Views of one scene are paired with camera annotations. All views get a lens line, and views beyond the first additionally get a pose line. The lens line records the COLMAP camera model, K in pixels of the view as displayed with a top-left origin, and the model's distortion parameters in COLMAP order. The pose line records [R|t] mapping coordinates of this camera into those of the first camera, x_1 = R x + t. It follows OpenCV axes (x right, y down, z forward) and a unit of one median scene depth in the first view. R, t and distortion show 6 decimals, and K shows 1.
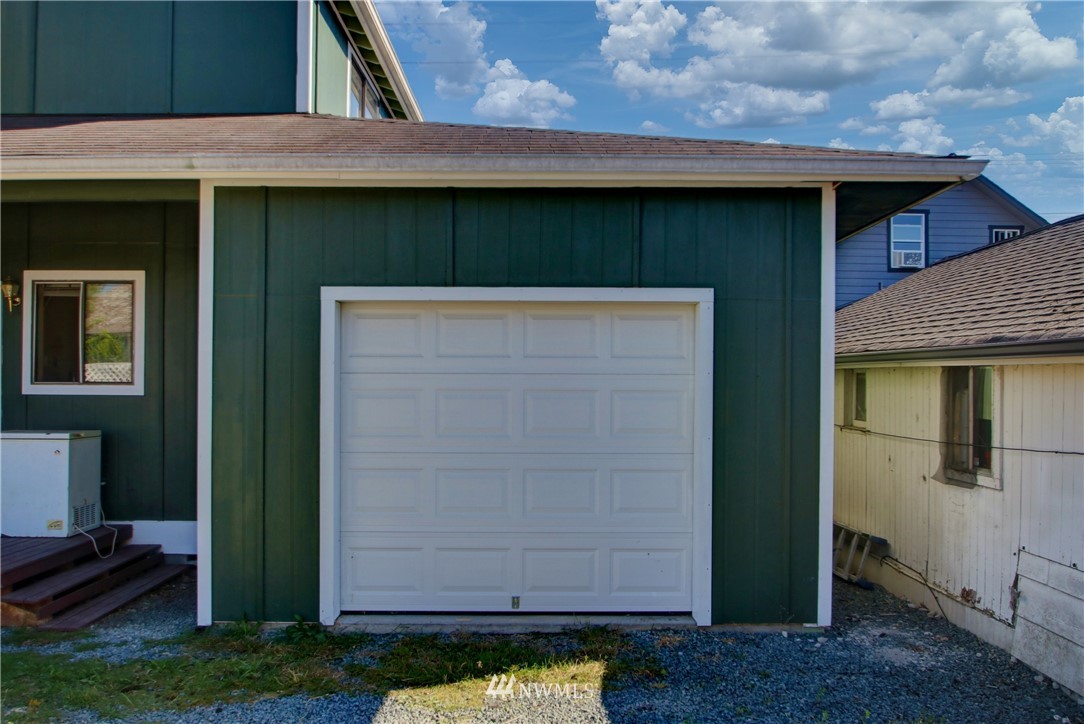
lens RADIAL K [[846.3, 0, 541.5], [0, 846.3, 371.1], [0, 0, 1]] dist [-0.046616, 0.002758]
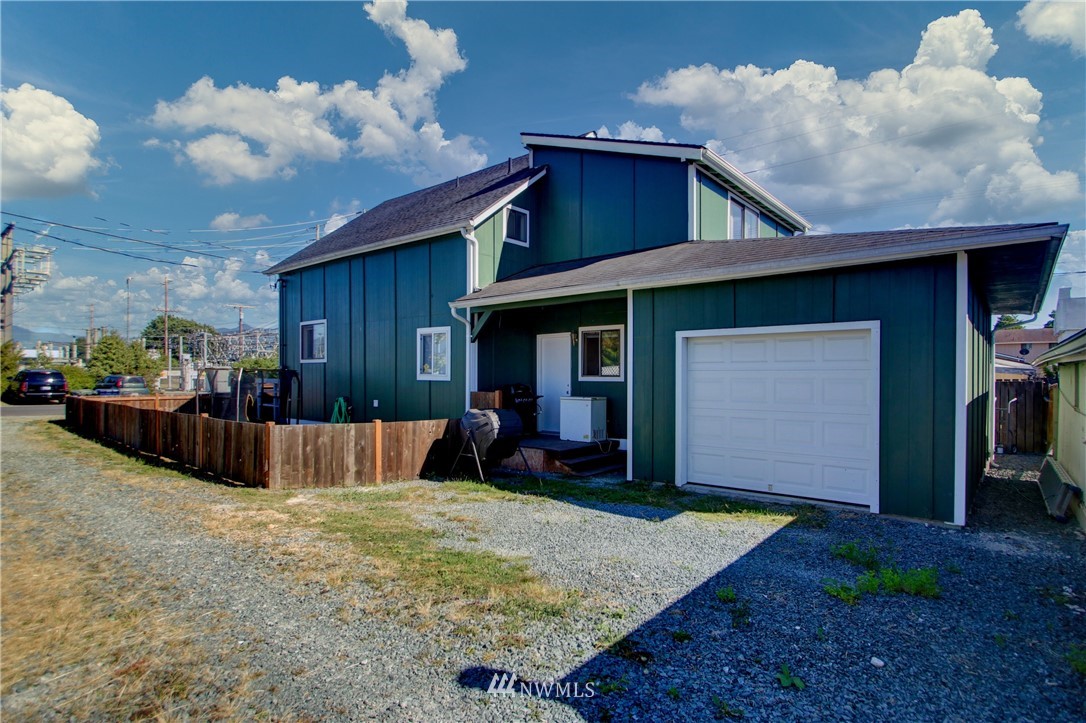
lens RADIAL K [[549.5, 0, 542.3], [0, 549.5, 369.2], [0, 0, 1]] dist [-0.020745, -0.001258]
pose [[0.759229, -0.009895, -0.650748, 0.398938], [0.008920, 0.999949, -0.004798, 0.001897], [0.650763, -0.002162, 0.759278, -0.304426]]
